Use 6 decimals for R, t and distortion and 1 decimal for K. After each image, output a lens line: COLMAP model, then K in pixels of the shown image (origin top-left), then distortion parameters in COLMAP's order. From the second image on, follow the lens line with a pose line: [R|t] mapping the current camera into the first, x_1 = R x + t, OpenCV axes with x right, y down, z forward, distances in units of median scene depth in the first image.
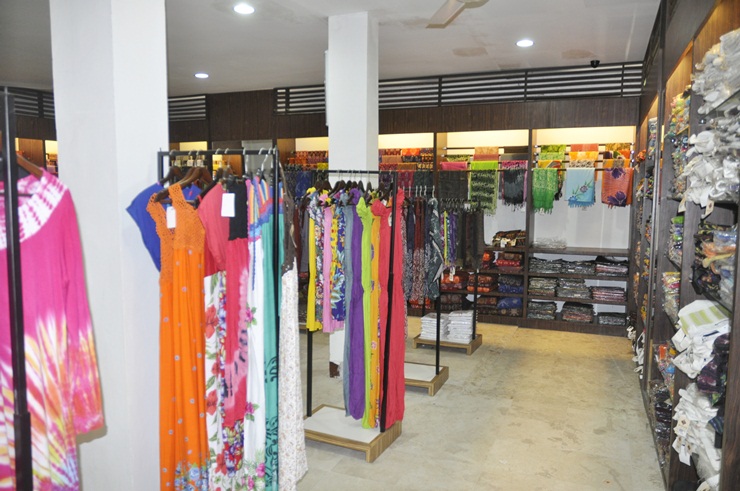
lens RADIAL K [[557.6, 0, 369.5], [0, 557.6, 240.3], [0, 0, 1]] dist [-0.004916, 0.003625]
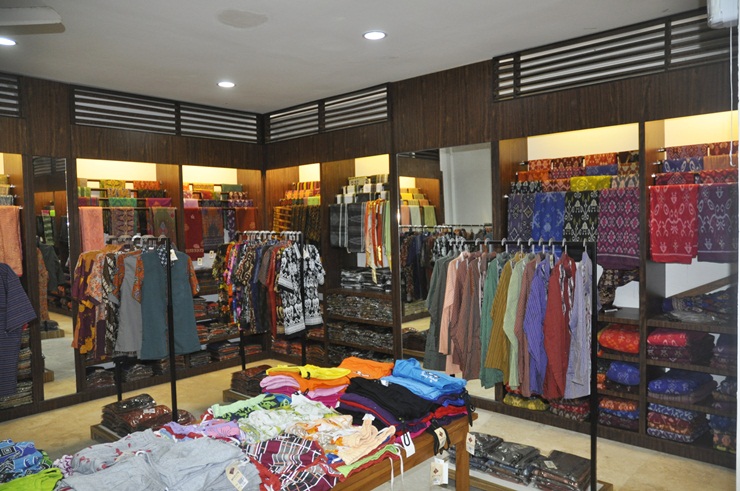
lens RADIAL K [[557.6, 0, 370.9], [0, 557.6, 244.7], [0, 0, 1]] dist [-0.004916, 0.003625]
pose [[0.942045, -0.007342, -0.335407, -0.094867], [-0.008978, 0.998851, -0.047080, -0.040279], [0.335368, 0.047363, 0.940896, 0.394073]]
